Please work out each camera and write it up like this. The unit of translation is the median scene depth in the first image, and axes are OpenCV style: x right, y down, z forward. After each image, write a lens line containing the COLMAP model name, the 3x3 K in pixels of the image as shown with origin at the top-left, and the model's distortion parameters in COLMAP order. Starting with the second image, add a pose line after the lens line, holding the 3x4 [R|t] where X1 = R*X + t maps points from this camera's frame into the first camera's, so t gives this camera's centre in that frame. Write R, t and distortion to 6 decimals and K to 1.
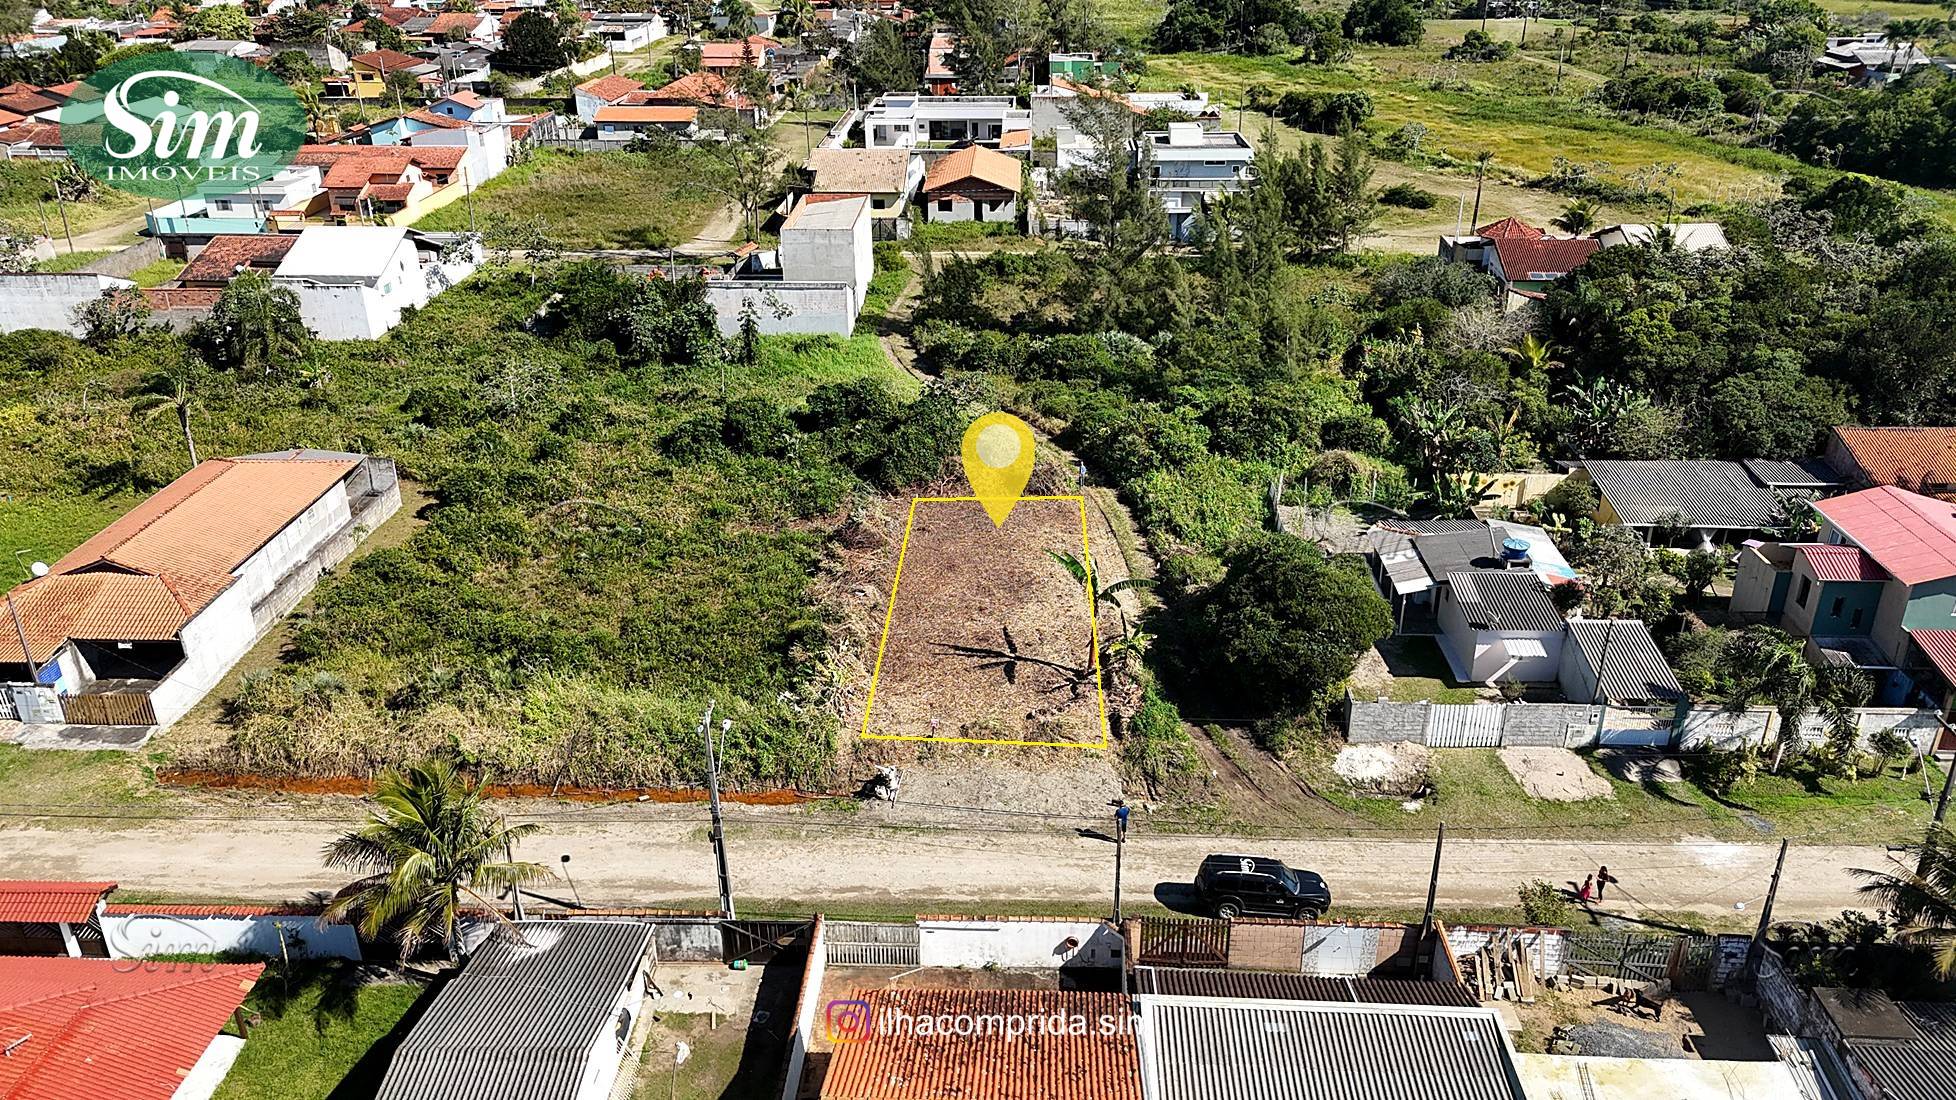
lens RADIAL K [[1435.2, 0, 978.0], [0, 1435.2, 550.0], [0, 0, 1]] dist [0.140681, -0.177156]
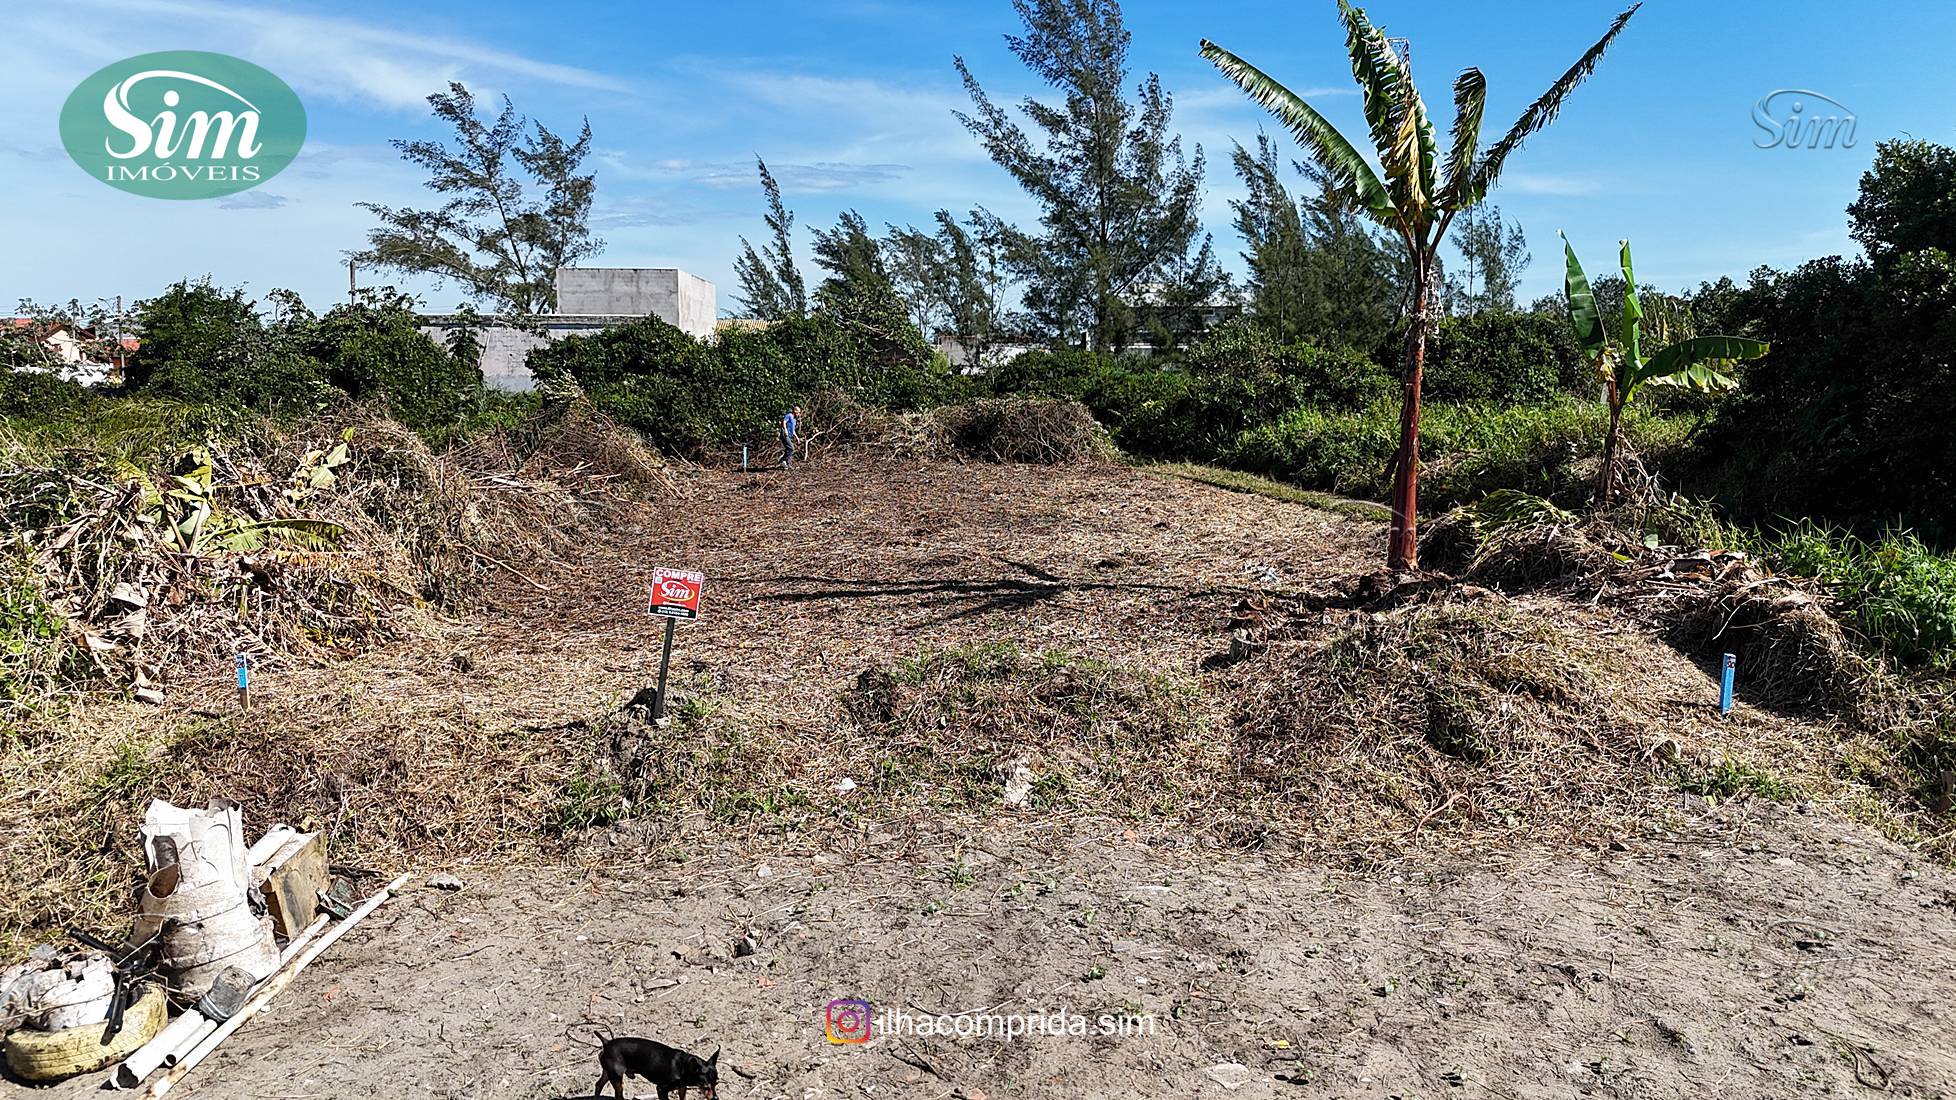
lens RADIAL K [[1444.8, 0, 978.0], [0, 1444.8, 550.0], [0, 0, 1]] dist [0.076260, -0.075710]
pose [[0.997220, -0.005088, 0.074339, -0.007961], [0.027432, 0.952665, -0.302783, 0.136637], [-0.069280, 0.303980, 0.950156, 0.711415]]
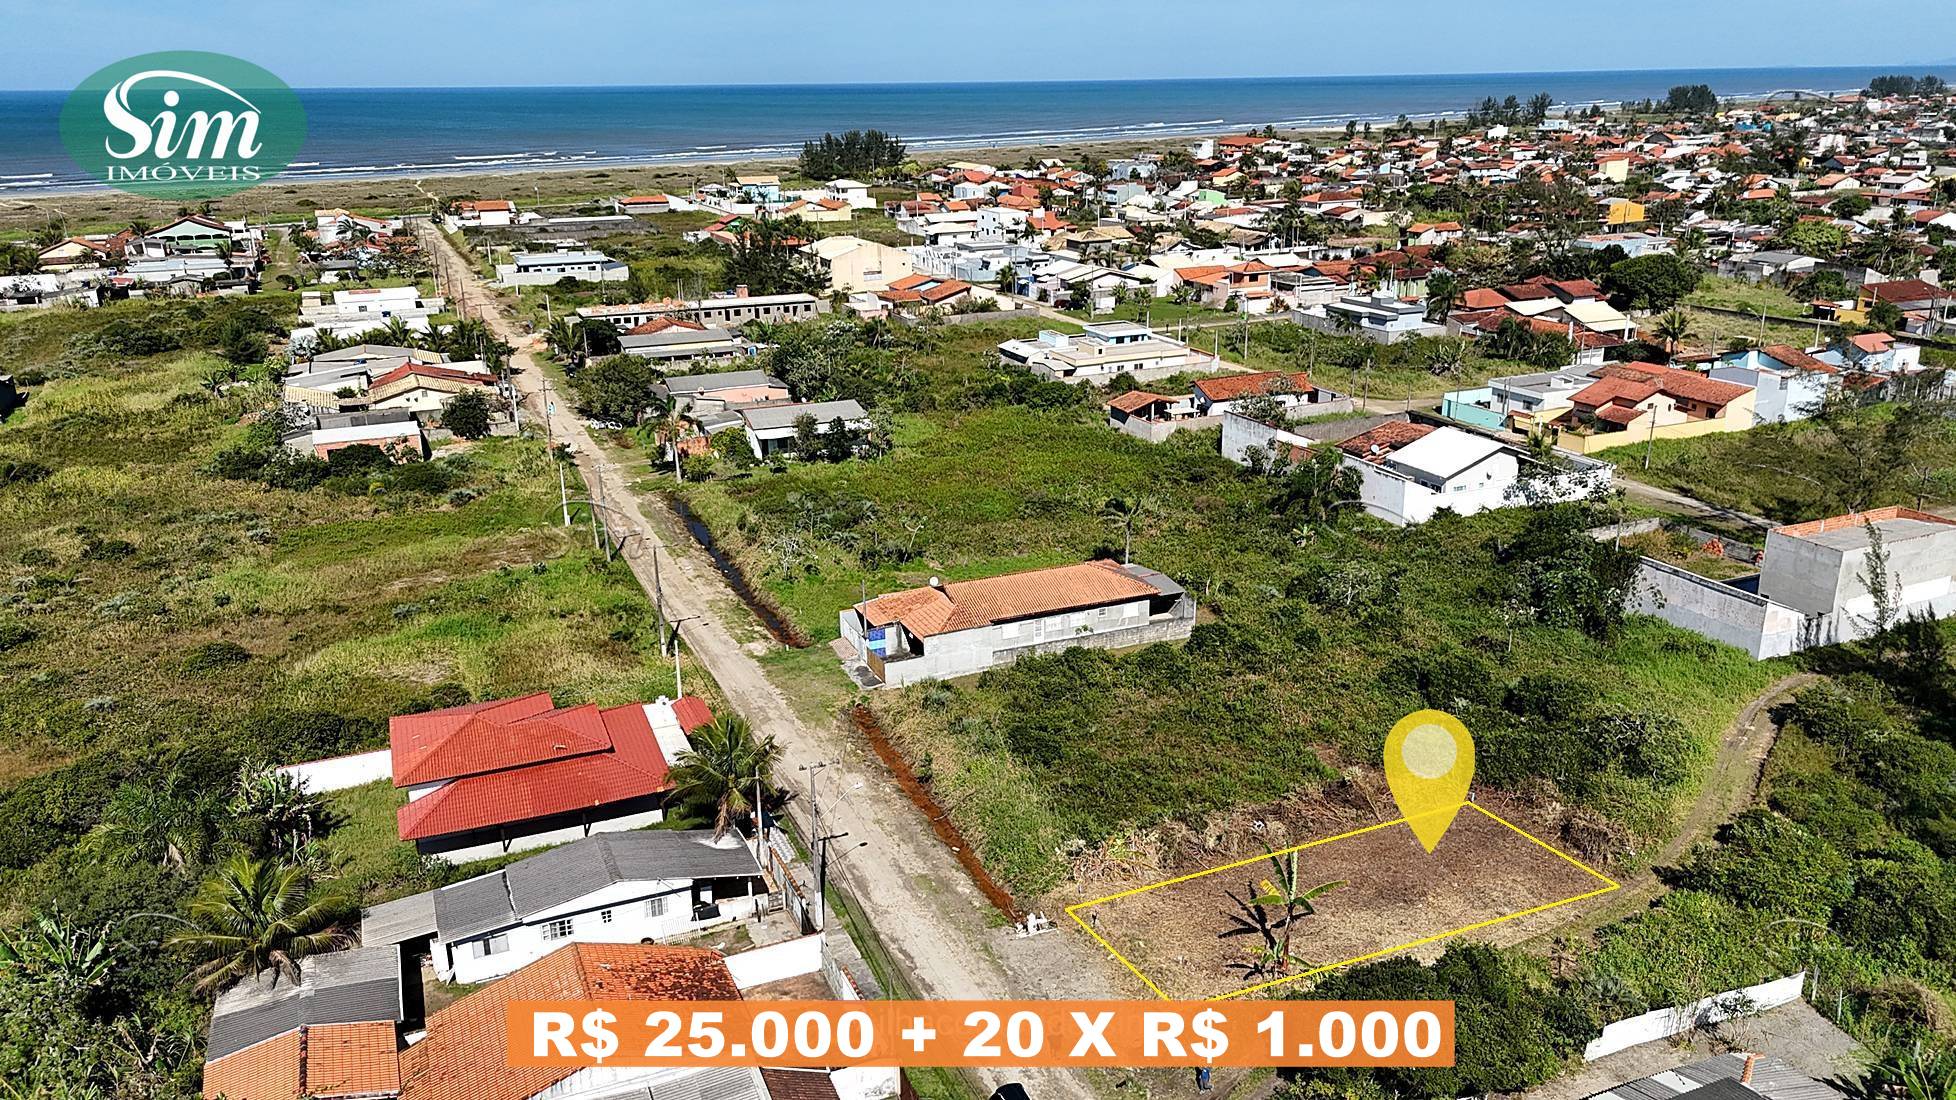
lens RADIAL K [[1446.7, 0, 978.0], [0, 1446.7, 550.0], [0, 0, 1]] dist [0.062684, -0.054814]
pose [[0.438975, 0.285260, -0.852014, 0.708528], [-0.374870, 0.919935, 0.114859, -0.208988], [0.816562, 0.268974, 0.510764, 0.194346]]
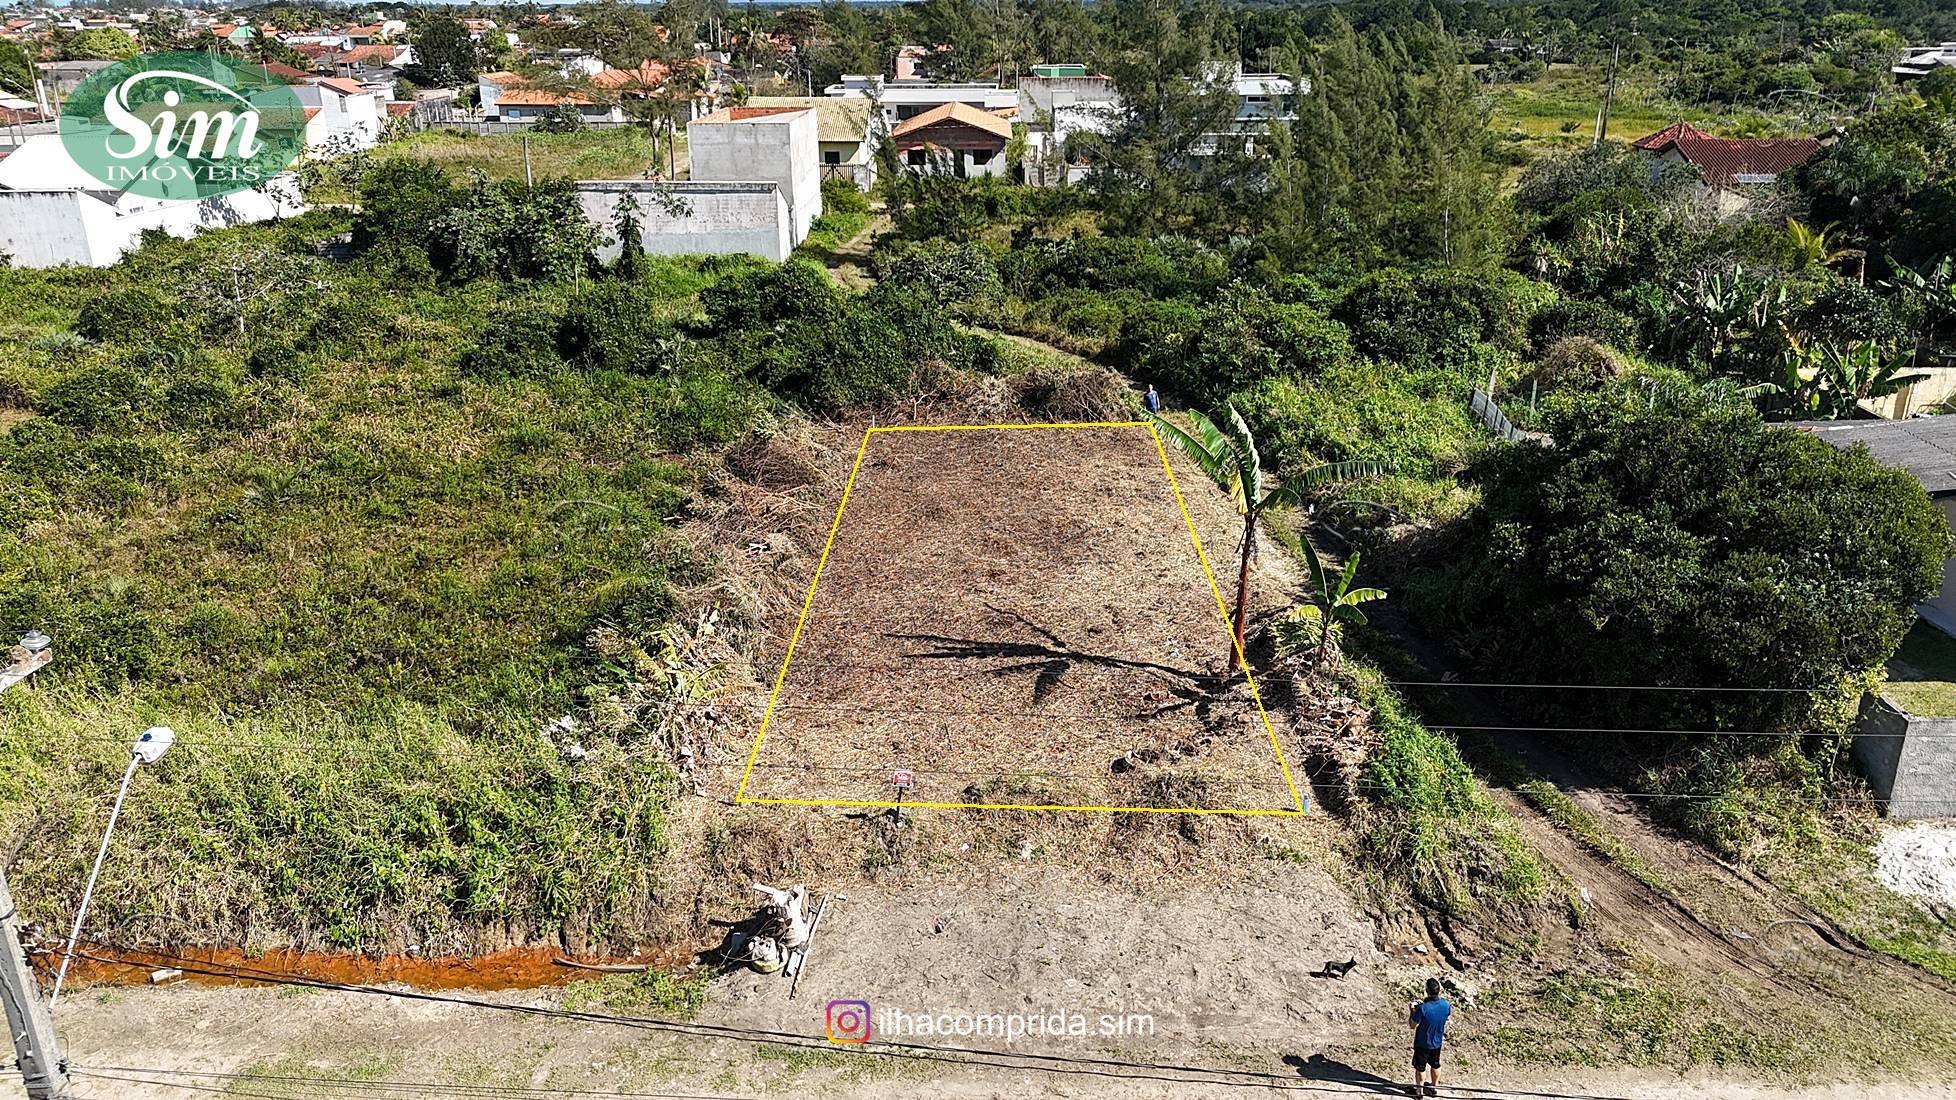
lens RADIAL K [[1444.8, 0, 978.0], [0, 1444.8, 550.0], [0, 0, 1]] dist [0.076260, -0.075710]
pose [[0.999788, -0.005996, 0.019683, -0.013496], [0.007477, 0.997076, -0.076055, 0.072001], [-0.019170, 0.076186, 0.996909, 0.481588]]
